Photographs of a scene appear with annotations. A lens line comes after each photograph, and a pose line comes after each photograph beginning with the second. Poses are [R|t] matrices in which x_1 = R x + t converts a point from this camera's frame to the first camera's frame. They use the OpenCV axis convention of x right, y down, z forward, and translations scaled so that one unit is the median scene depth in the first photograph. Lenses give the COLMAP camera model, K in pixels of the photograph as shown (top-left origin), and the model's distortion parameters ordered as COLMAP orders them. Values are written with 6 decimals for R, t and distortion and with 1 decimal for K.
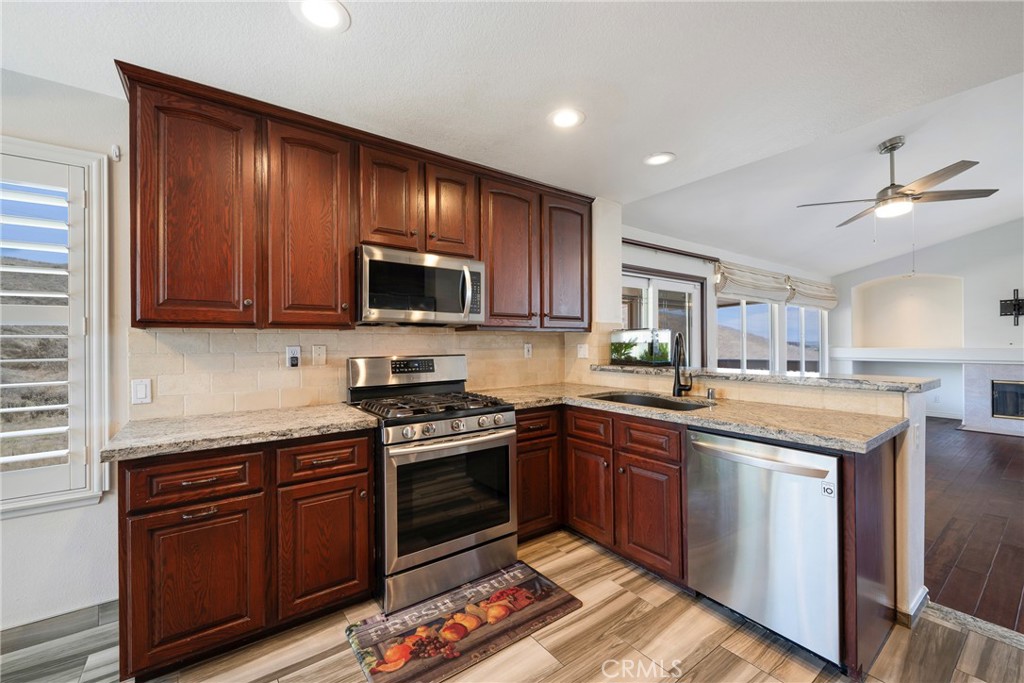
lens RADIAL K [[409.6, 0, 515.3], [0, 409.6, 338.9], [0, 0, 1]] dist [-0.002451, 0.000630]
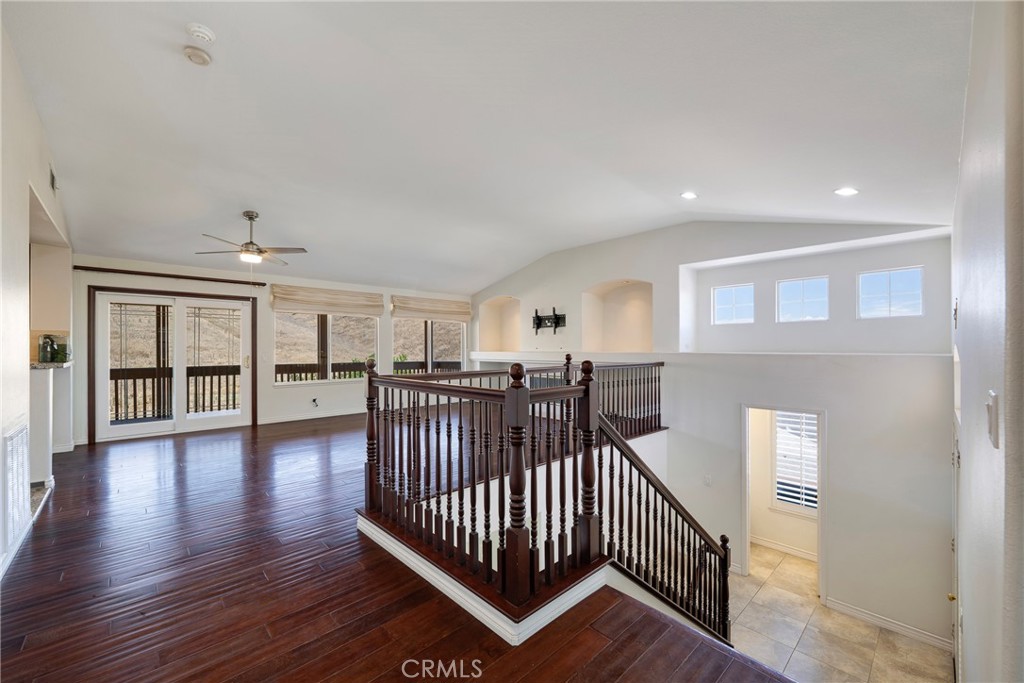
lens RADIAL K [[409.6, 0, 516.3], [0, 409.6, 345.8], [0, 0, 1]] dist [-0.002451, 0.000630]
pose [[0.992085, 0.001212, 0.125559, 2.328187], [-0.001332, 0.999999, 0.000869, 0.009299], [-0.125558, -0.001030, 0.992086, -0.867263]]
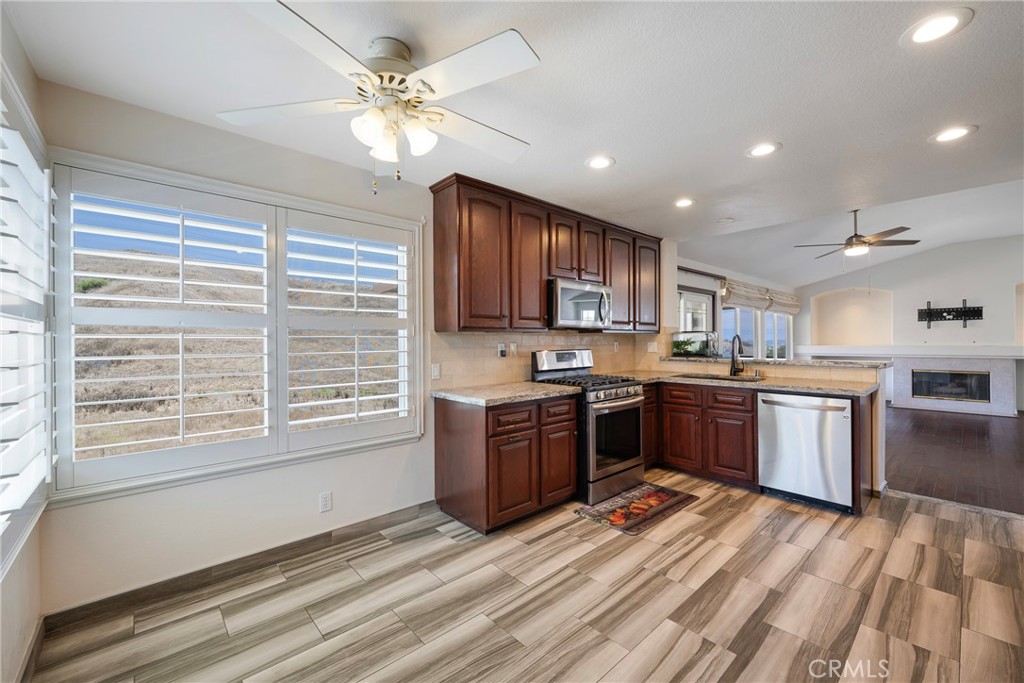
lens RADIAL K [[409.6, 0, 512.8], [0, 409.6, 339.4], [0, 0, 1]] dist [-0.002451, 0.000630]
pose [[0.995358, -0.000516, 0.096238, -0.628186], [0.000356, 0.999999, 0.001684, 0.000964], [-0.096238, -0.001642, 0.995357, -0.488726]]
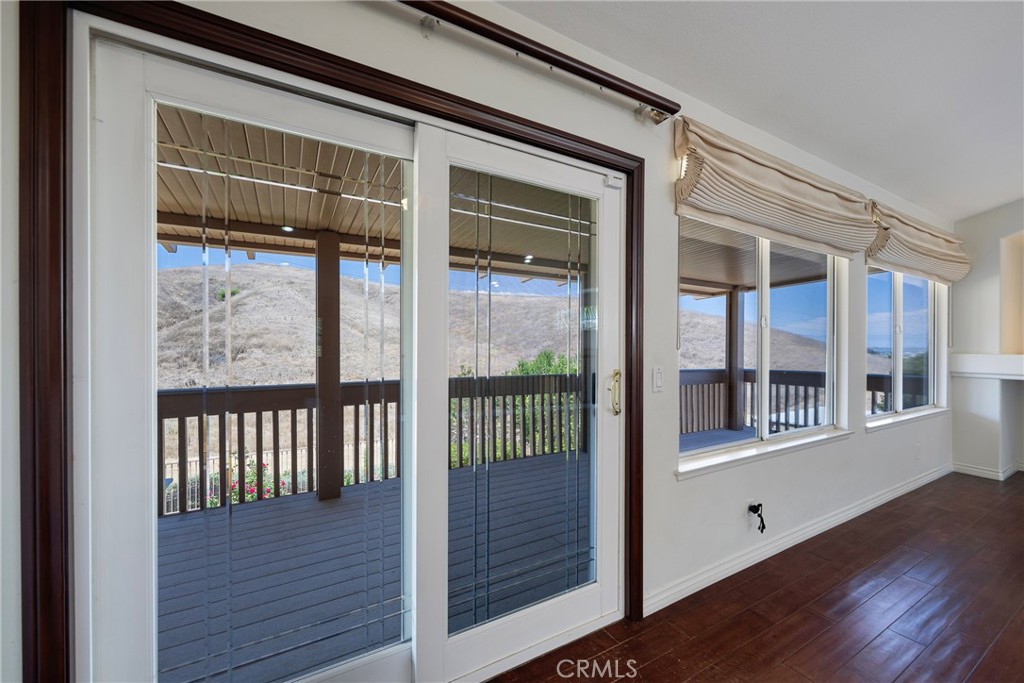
lens RADIAL K [[409.6, 0, 516.2], [0, 409.6, 345.0], [0, 0, 1]] dist [-0.002451, 0.000630]
pose [[0.994539, 0.011705, -0.103705, 0.807006], [-0.010935, 0.999908, 0.007988, 0.035846], [0.103789, -0.006810, 0.994576, 1.270278]]
